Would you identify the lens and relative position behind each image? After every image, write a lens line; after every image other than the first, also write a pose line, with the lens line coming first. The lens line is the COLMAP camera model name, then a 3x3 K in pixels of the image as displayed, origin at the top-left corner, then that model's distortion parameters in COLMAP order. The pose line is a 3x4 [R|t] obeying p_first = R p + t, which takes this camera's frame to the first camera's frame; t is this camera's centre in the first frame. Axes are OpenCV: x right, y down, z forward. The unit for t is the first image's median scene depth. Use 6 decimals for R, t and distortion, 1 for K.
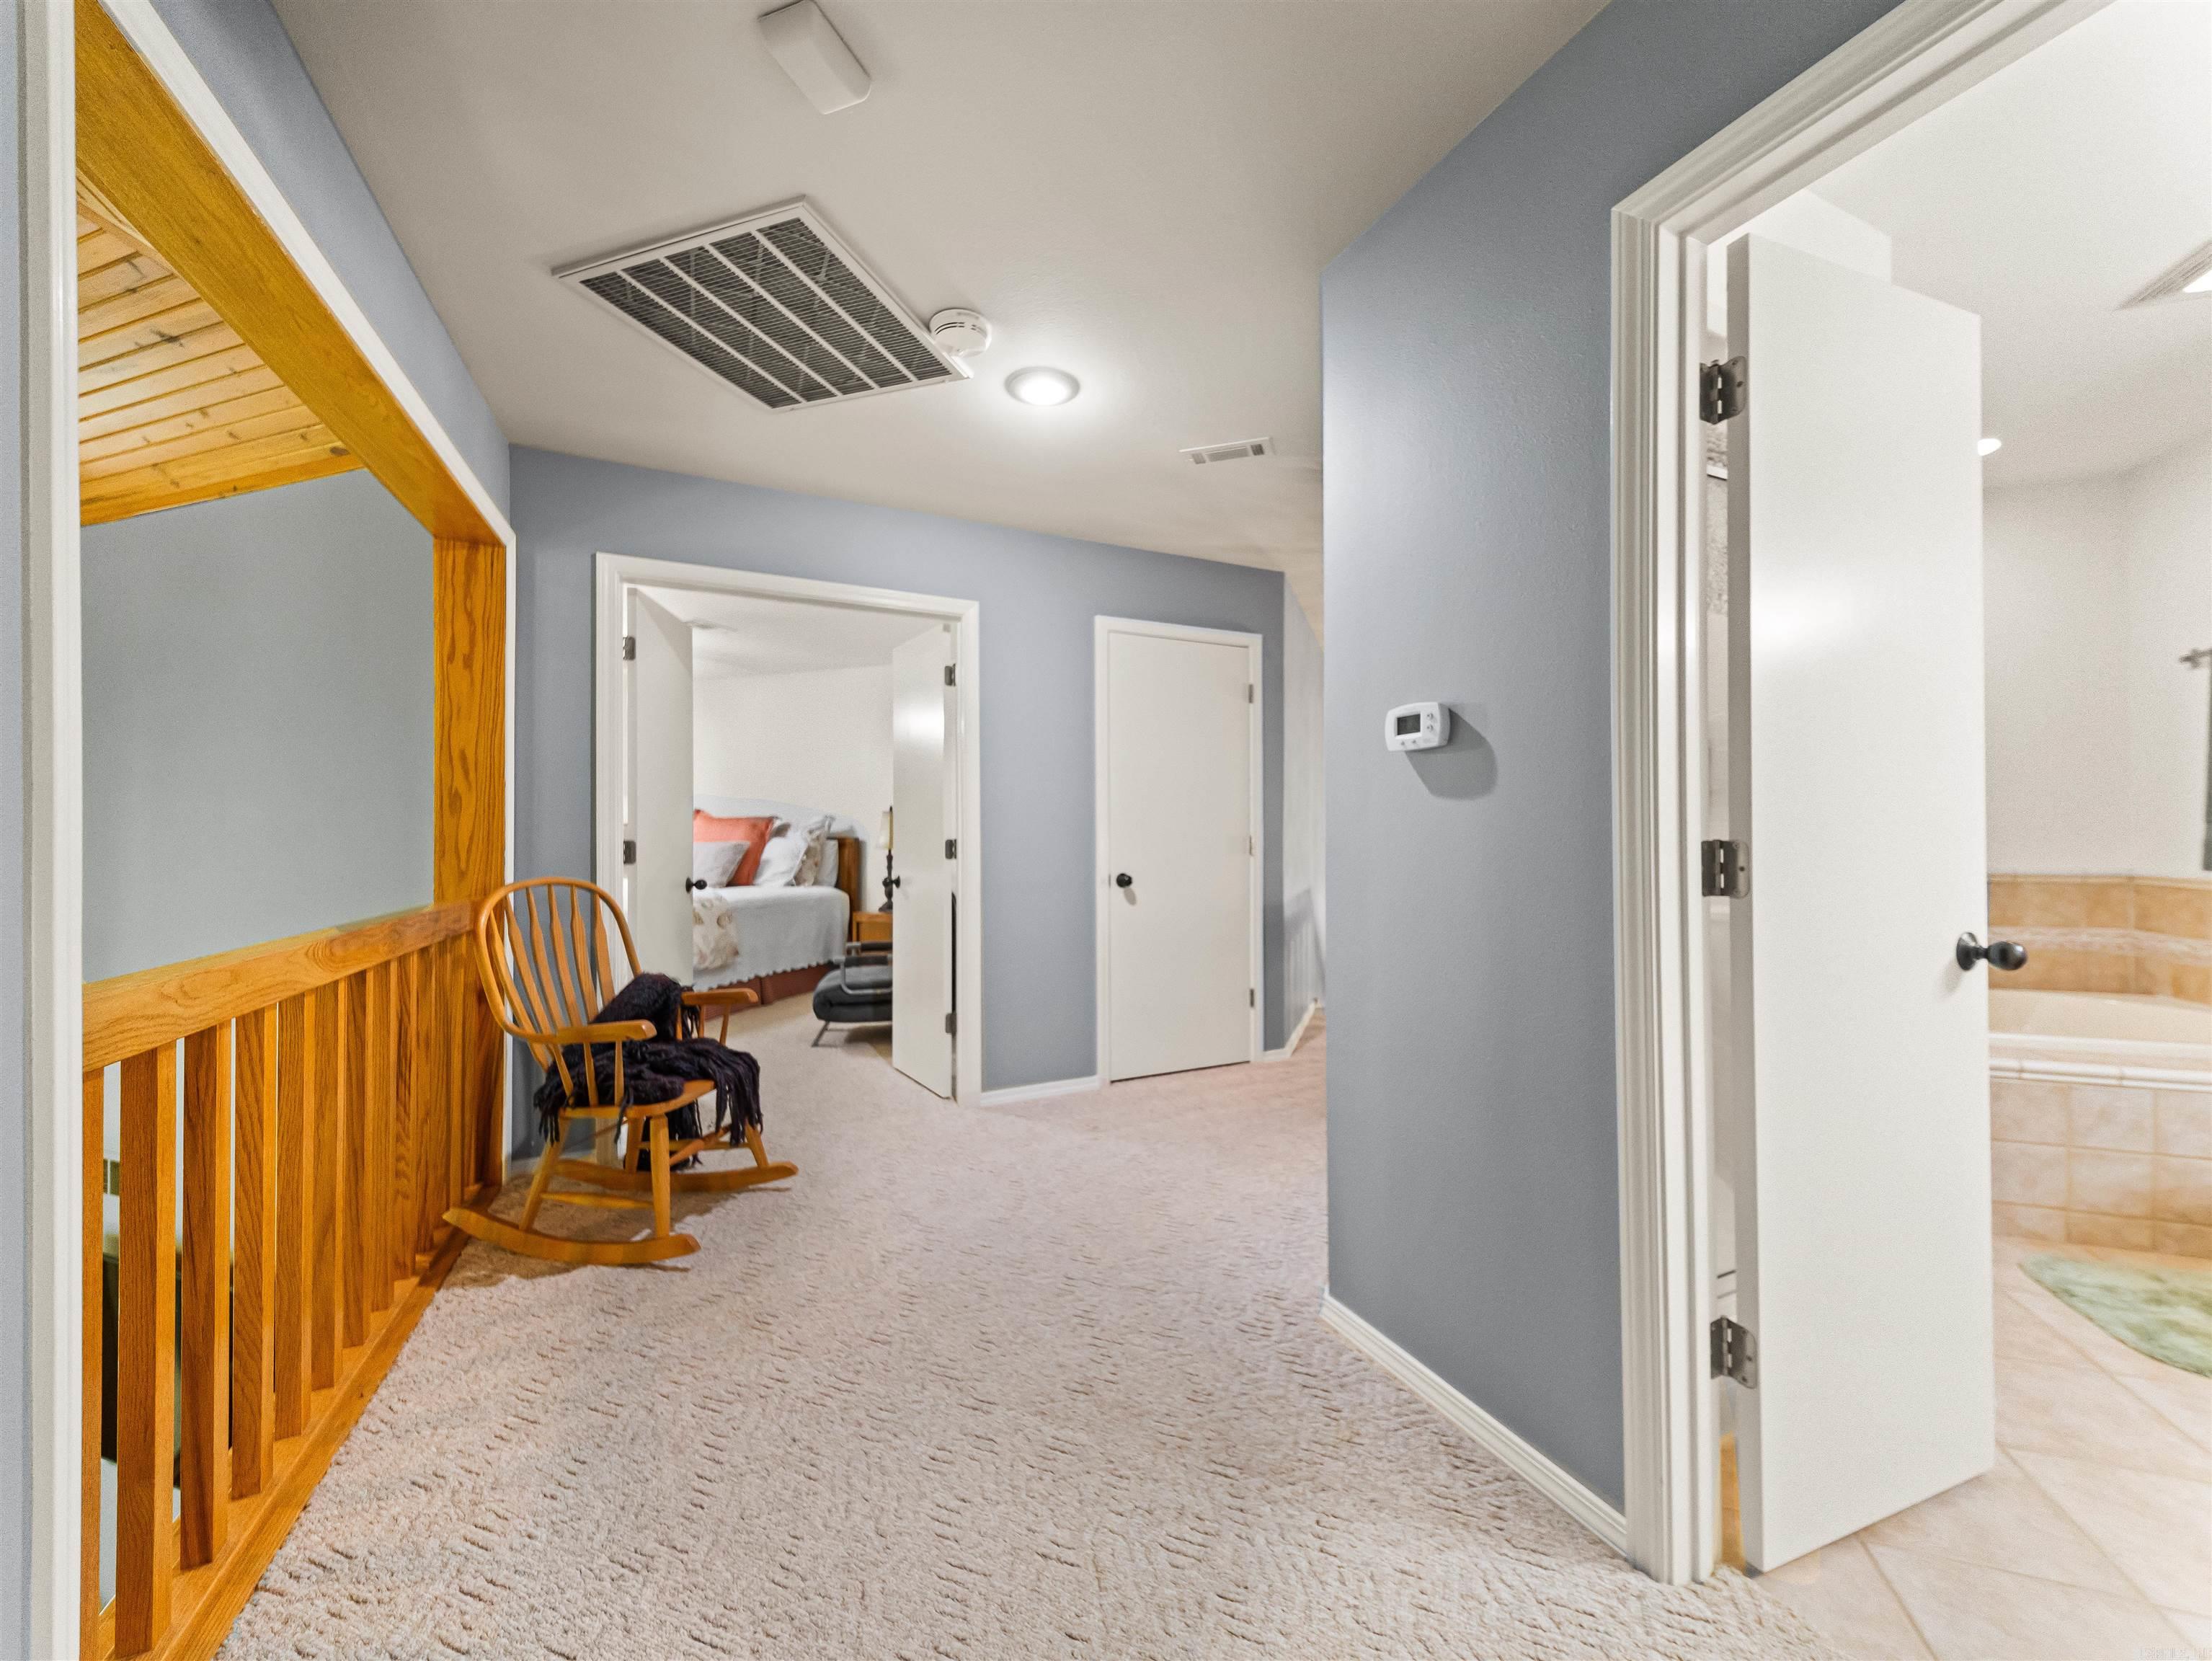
lens RADIAL K [[854.2, 0, 1106.9], [0, 854.2, 836.7], [0, 0, 1]] dist [0.025349, -0.006260]
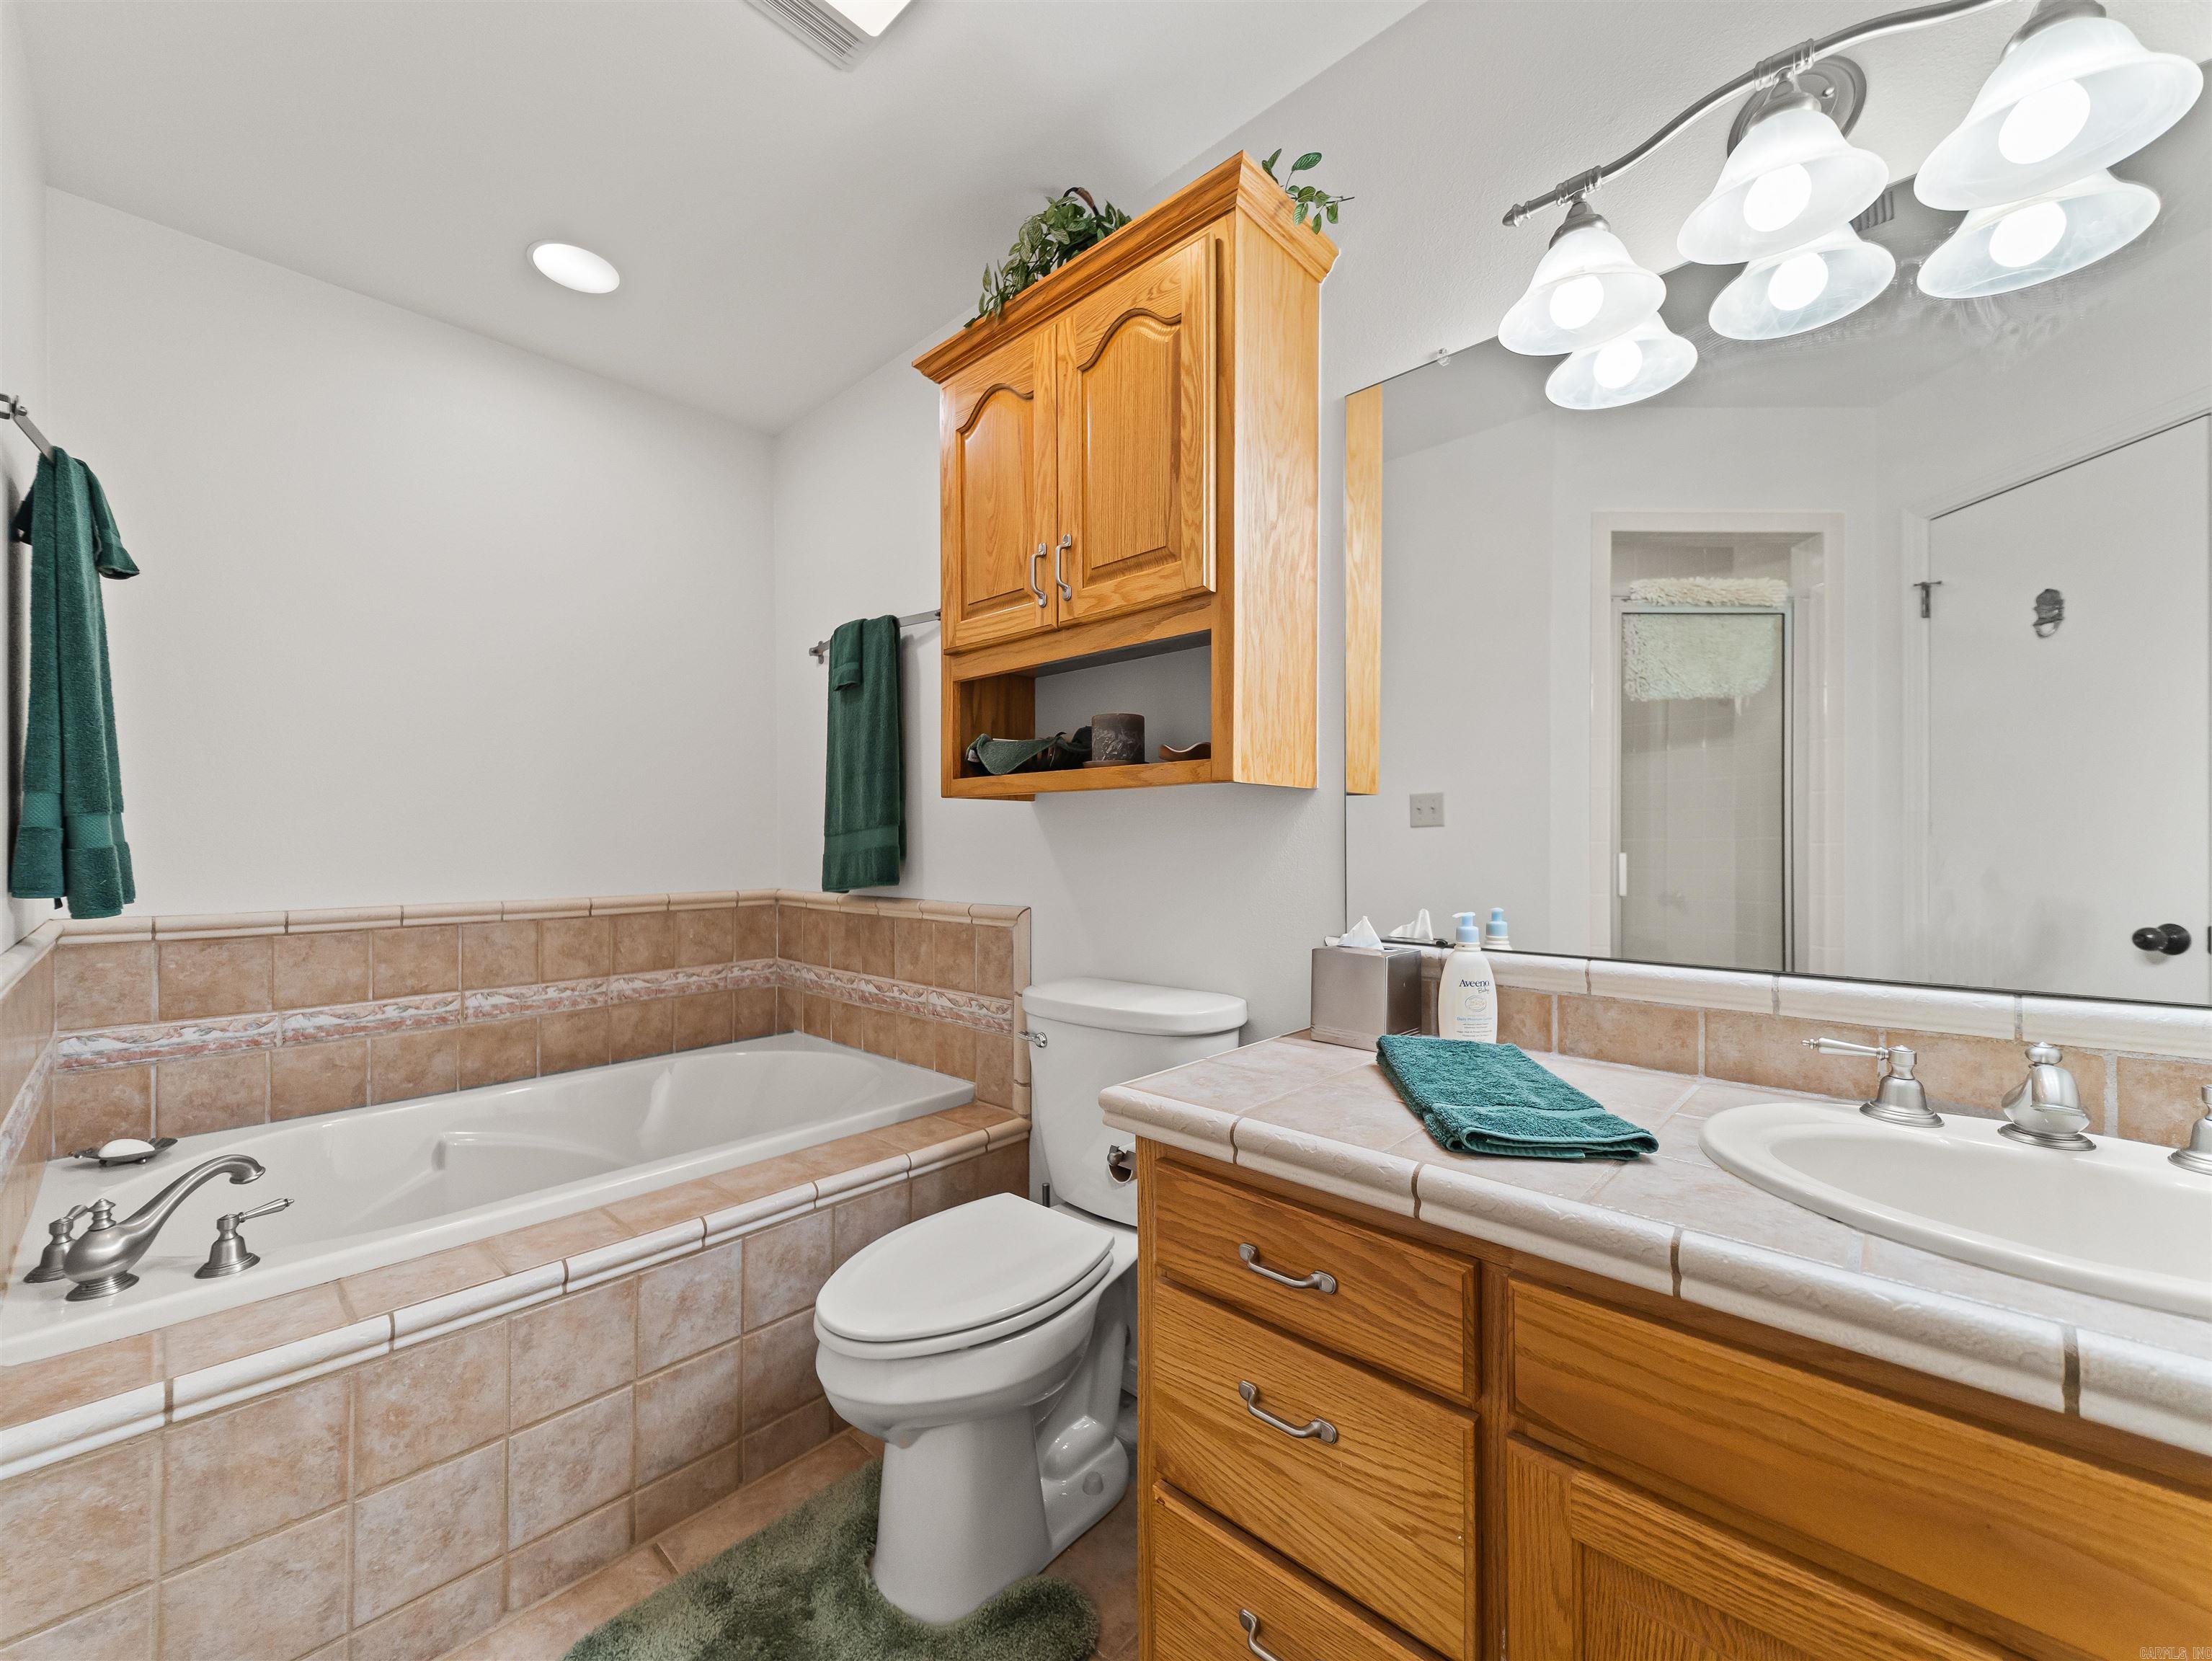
lens RADIAL K [[854.2, 0, 1109.0], [0, 854.2, 847.0], [0, 0, 1]] dist [0.025349, -0.006260]
pose [[0.390986, 0.006324, 0.920375, 0.432507], [0.000393, 0.999975, -0.007038, 0.000836], [-0.920396, 0.003113, 0.390974, 0.301337]]
